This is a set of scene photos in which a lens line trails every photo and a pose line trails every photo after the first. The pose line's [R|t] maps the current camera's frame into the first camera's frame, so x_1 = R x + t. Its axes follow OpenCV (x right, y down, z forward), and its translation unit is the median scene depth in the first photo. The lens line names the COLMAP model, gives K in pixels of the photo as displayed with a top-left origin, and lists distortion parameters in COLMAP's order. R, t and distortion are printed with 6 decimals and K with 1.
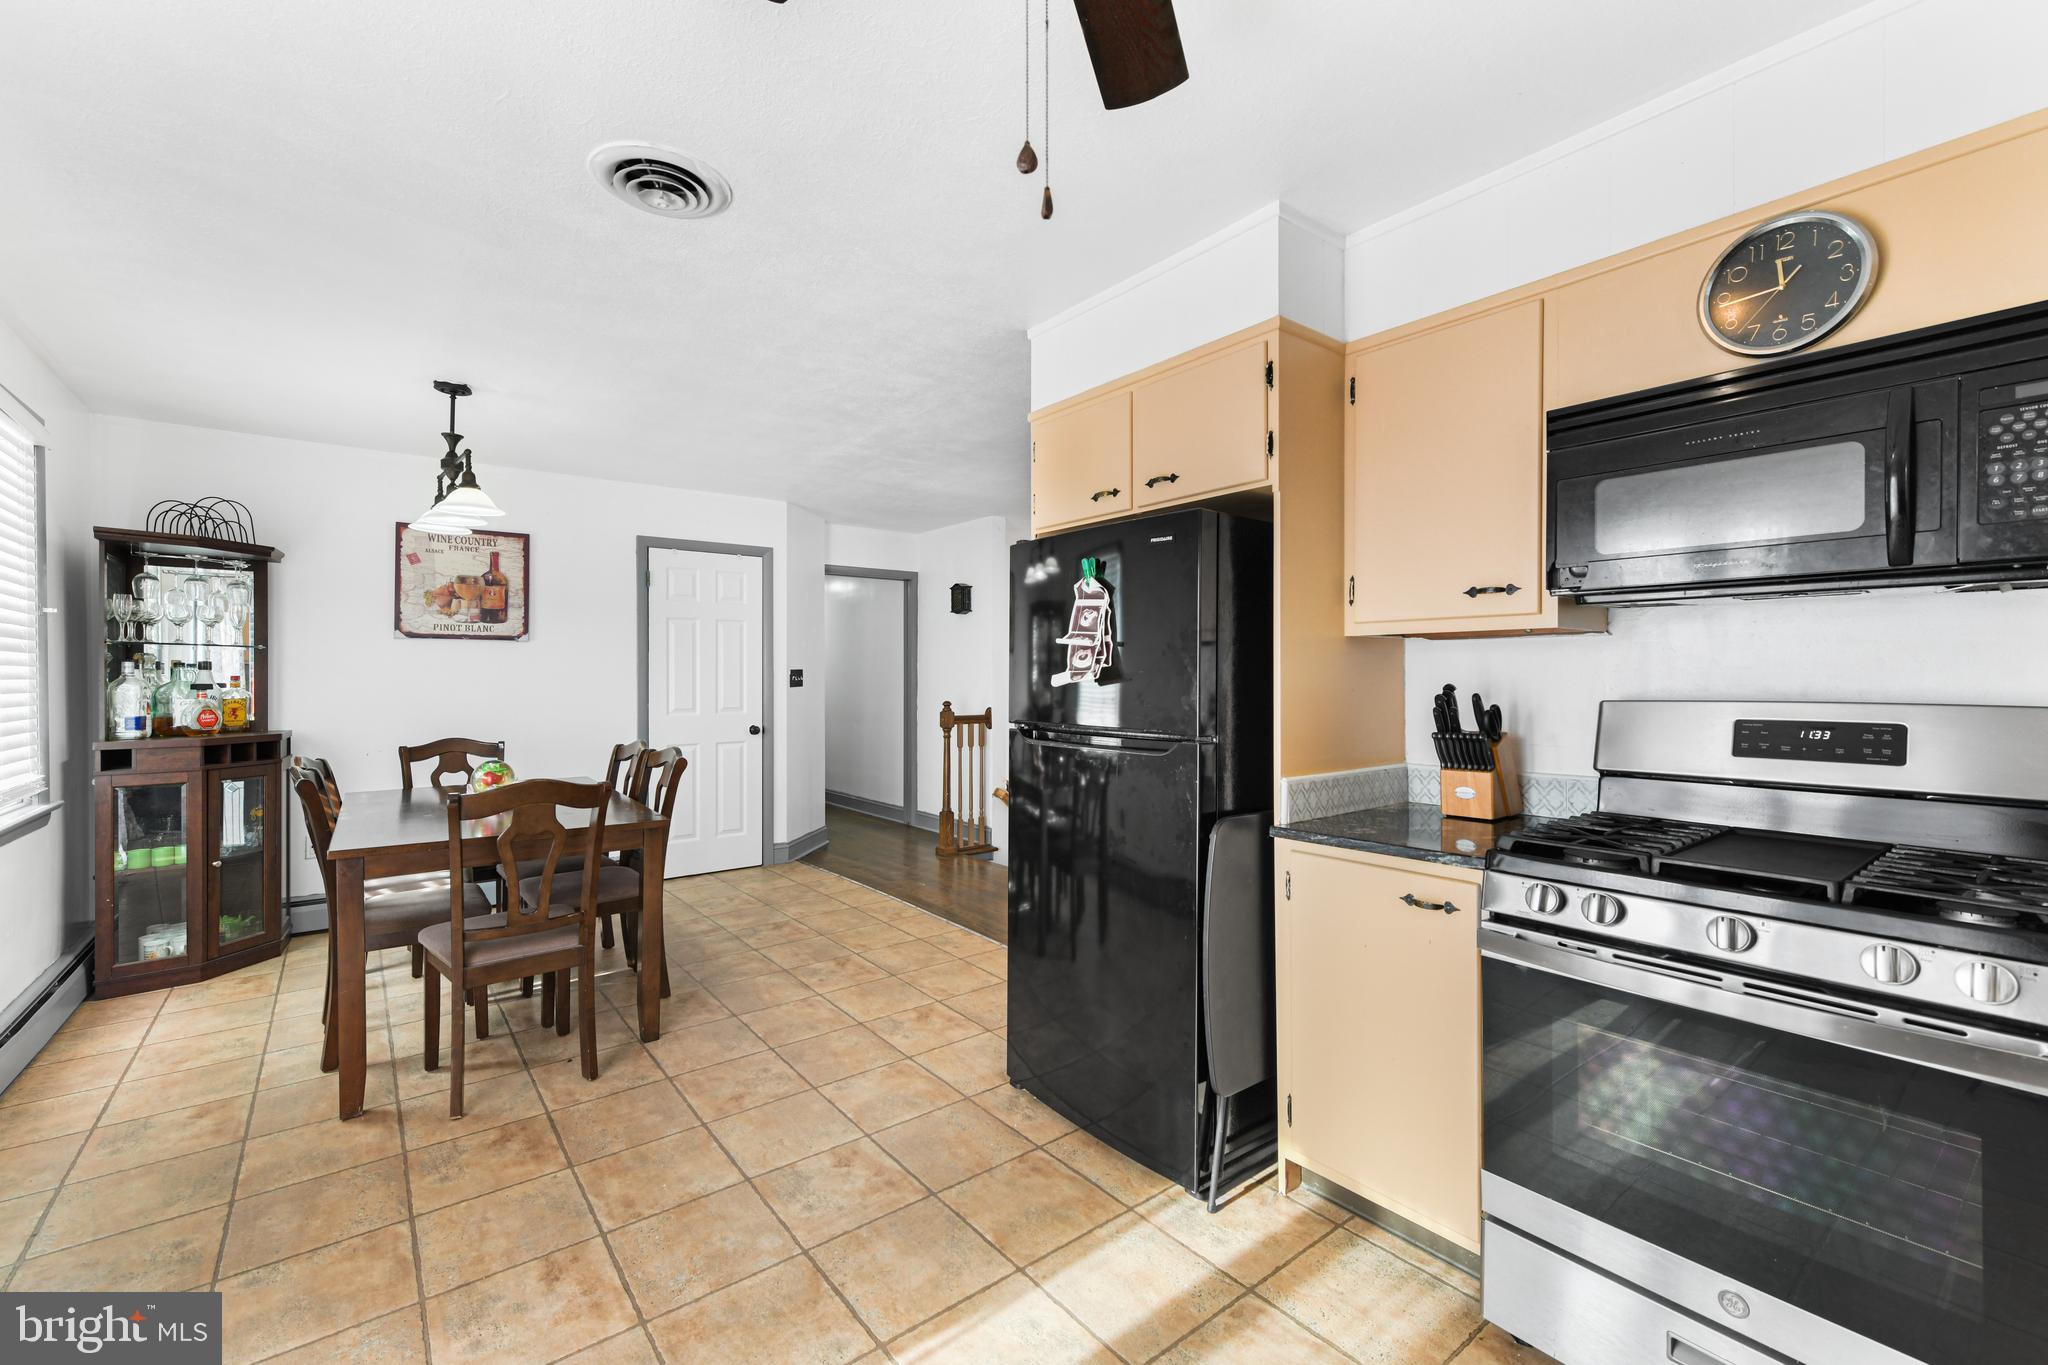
lens RADIAL K [[839.0, 0, 1027.9], [0, 839.0, 683.9], [0, 0, 1]] dist [0.007270, -0.000997]
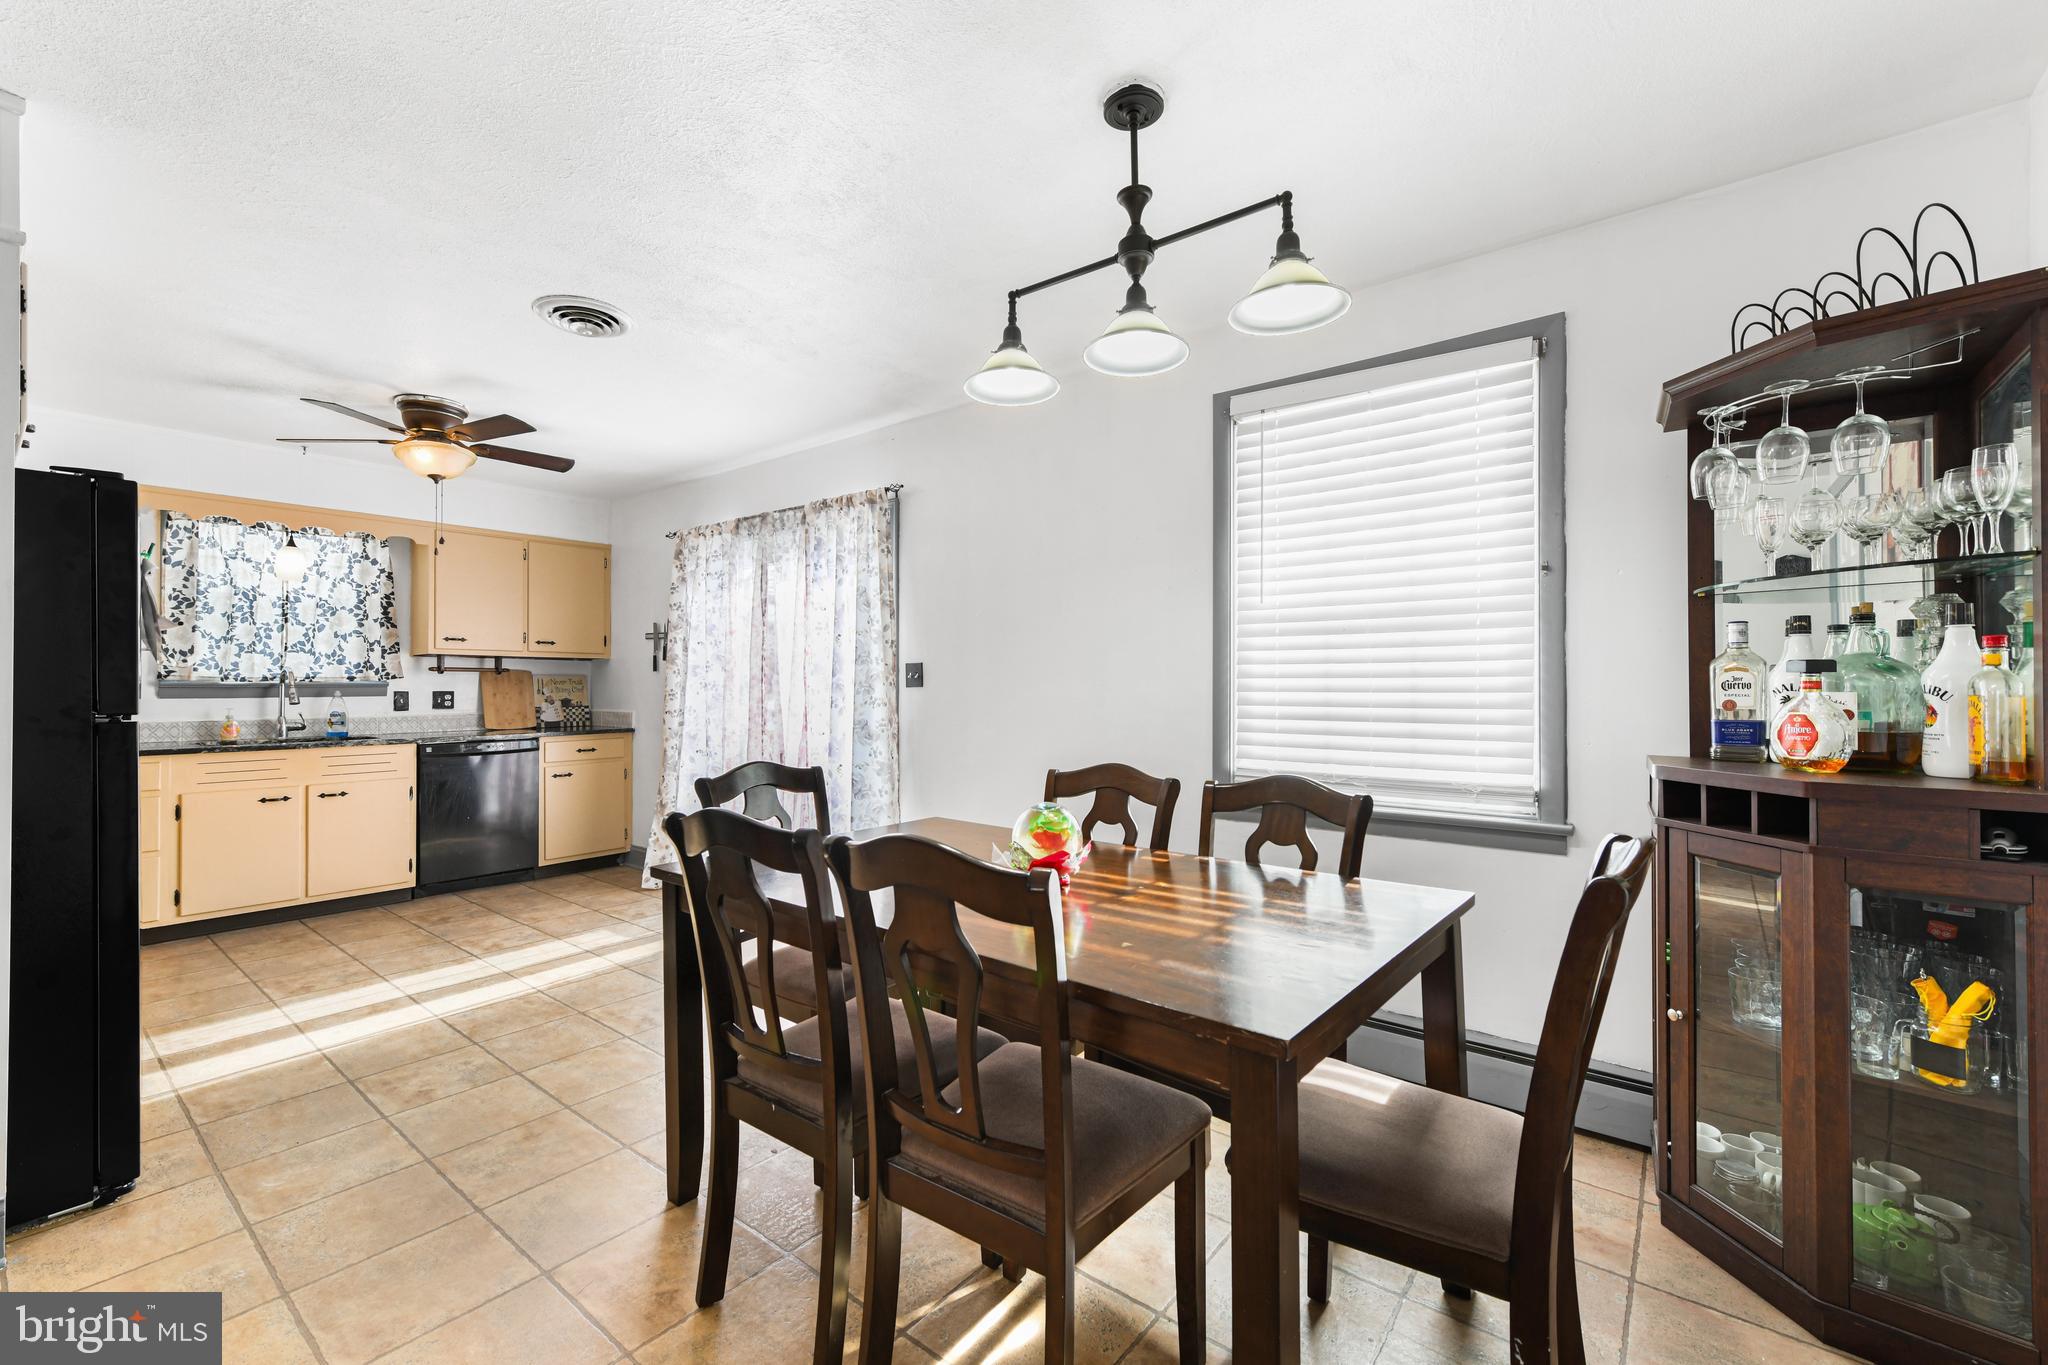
lens RADIAL K [[839.0, 0, 1034.8], [0, 839.0, 680.8], [0, 0, 1]] dist [0.007270, -0.000997]
pose [[-0.973794, -0.000524, -0.227431, -0.839948], [-0.000679, 1.000000, 0.000602, 0.019903], [0.227430, 0.000741, -0.973794, 2.527891]]
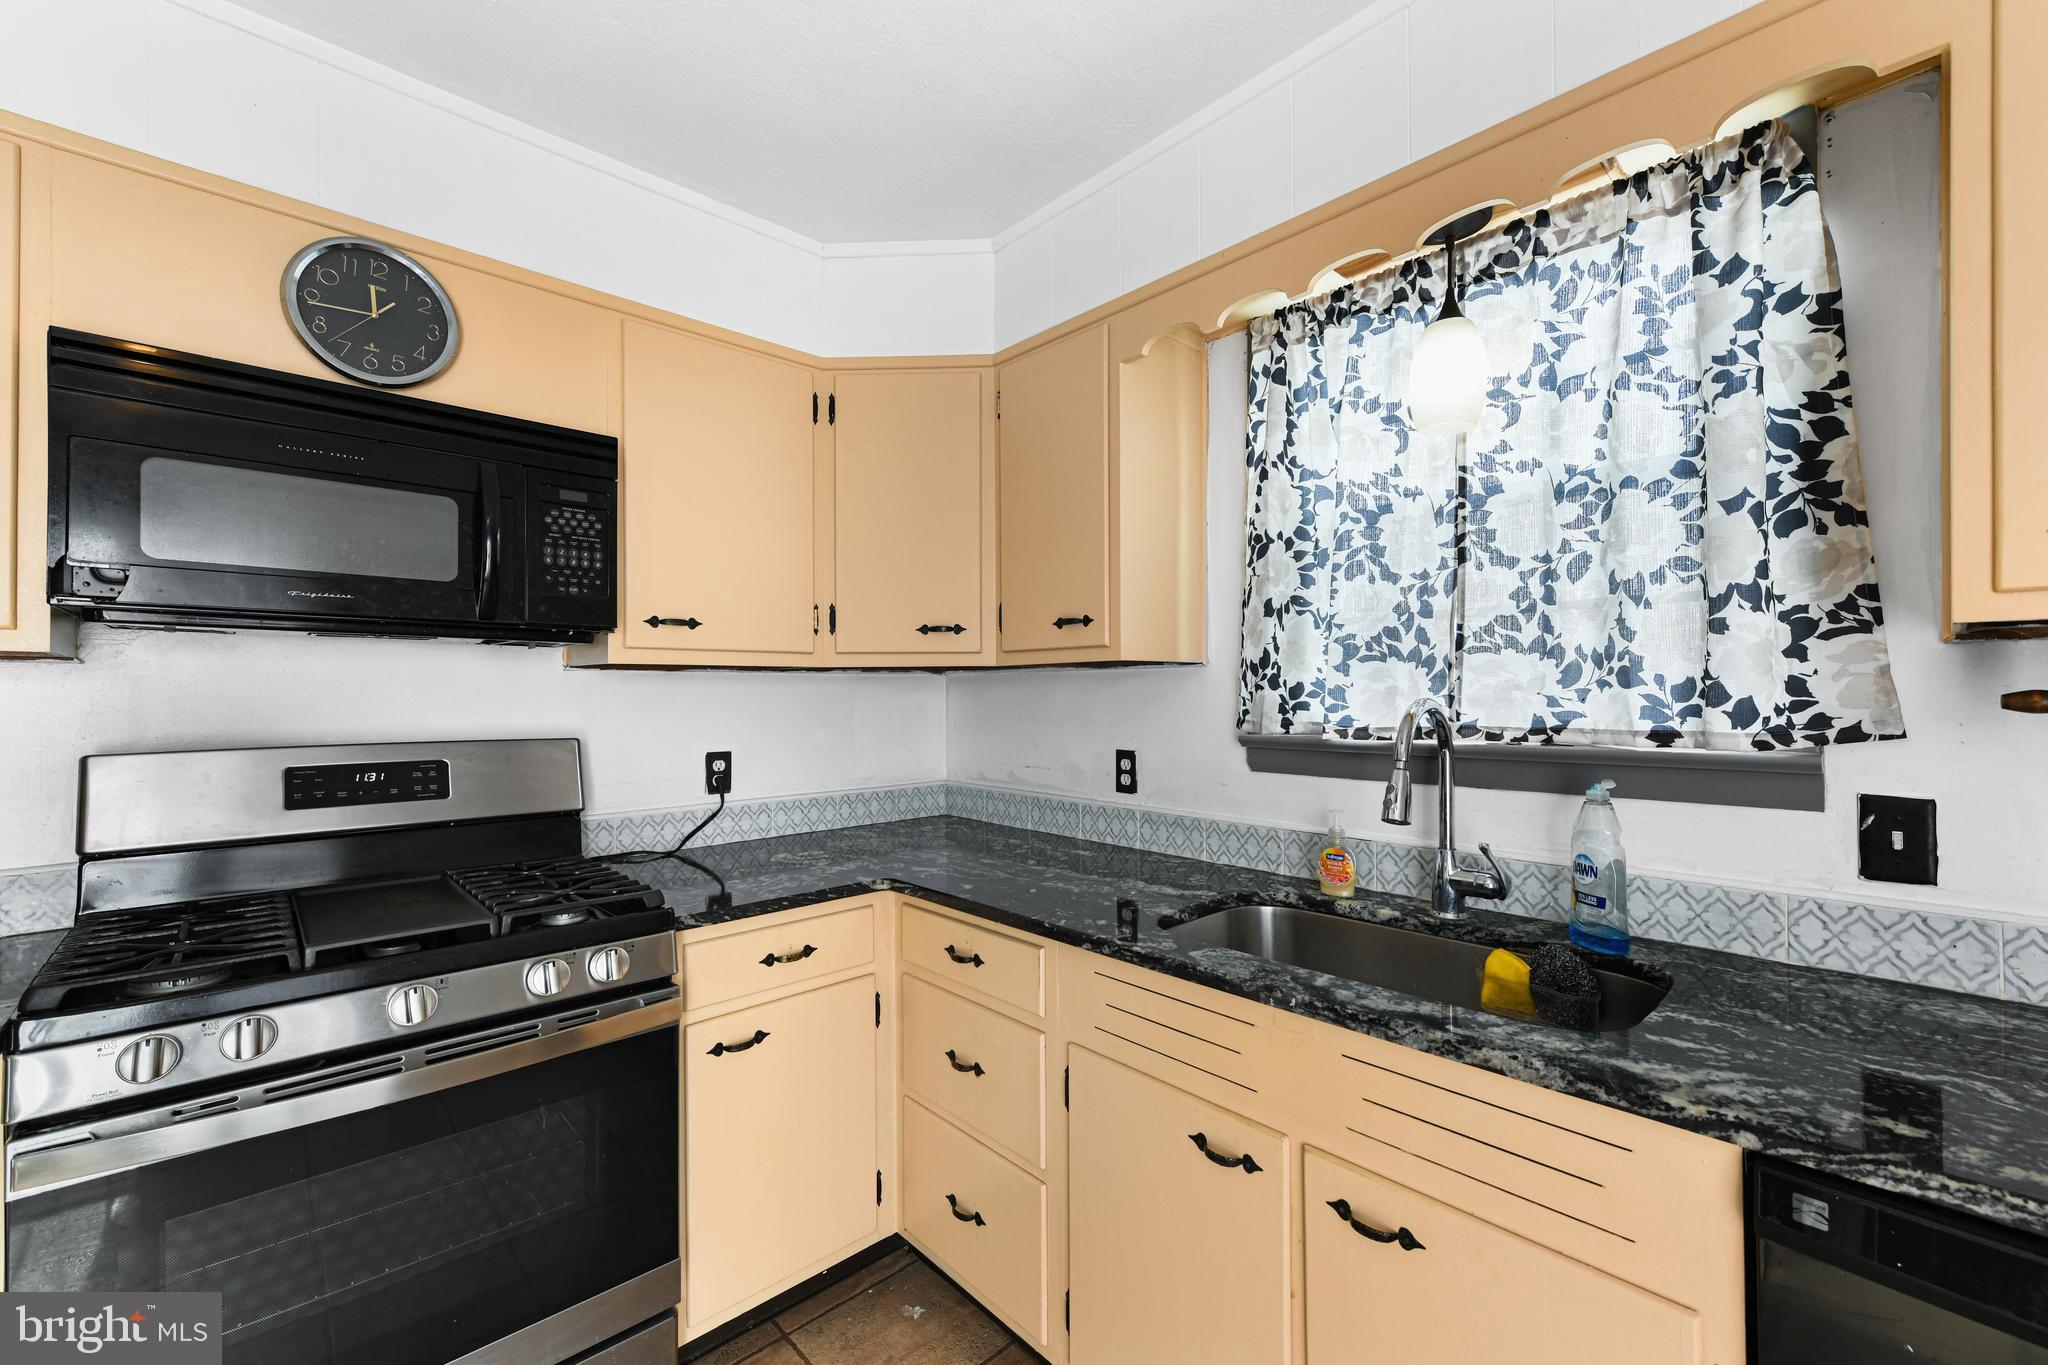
lens RADIAL K [[839.0, 0, 1023.7], [0, 839.0, 694.5], [0, 0, 1]] dist [0.007270, -0.000997]
pose [[-0.077776, 0.000987, 0.996970, -0.091636], [0.011239, 0.999937, -0.000113, -0.023090], [-0.996908, 0.011197, -0.077782, 0.262033]]
